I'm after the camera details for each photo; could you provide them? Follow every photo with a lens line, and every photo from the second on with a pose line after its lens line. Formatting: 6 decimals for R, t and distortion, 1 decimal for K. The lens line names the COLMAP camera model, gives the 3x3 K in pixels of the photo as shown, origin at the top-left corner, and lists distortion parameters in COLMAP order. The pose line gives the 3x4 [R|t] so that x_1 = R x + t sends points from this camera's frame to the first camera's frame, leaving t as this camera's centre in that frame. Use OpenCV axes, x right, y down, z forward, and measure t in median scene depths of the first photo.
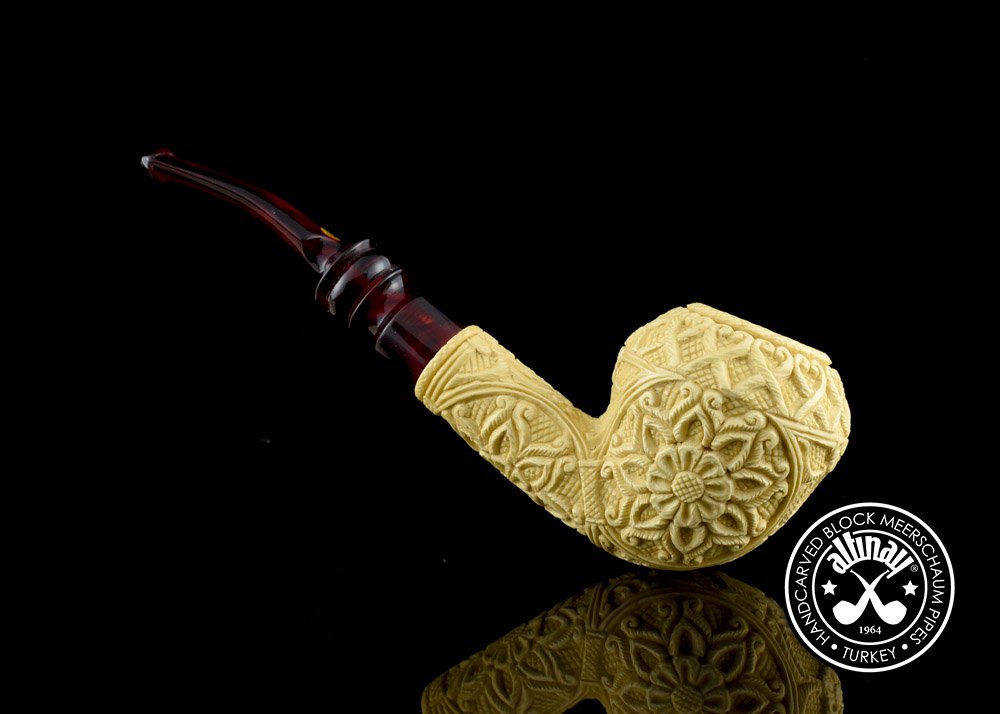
lens RADIAL K [[1768.3, 0, 501.5], [0, 1768.3, 352.8], [0, 0, 1]] dist [-0.039434, 0.000000]
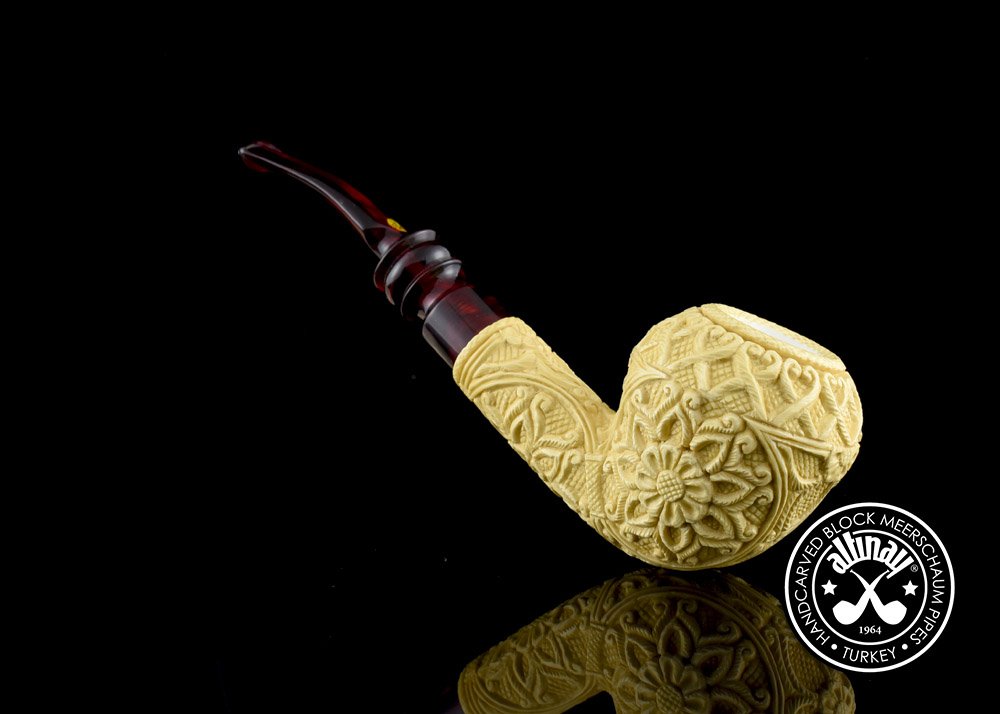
lens RADIAL K [[1768.3, 0, 497.6], [0, 1768.3, 361.9], [0, 0, 1]] dist [-0.039434, 0.000000]
pose [[0.951503, 0.047445, -0.303960, 0.304986], [-0.044652, 0.998872, 0.016136, -0.005900], [0.304383, -0.001781, 0.952548, 0.018850]]
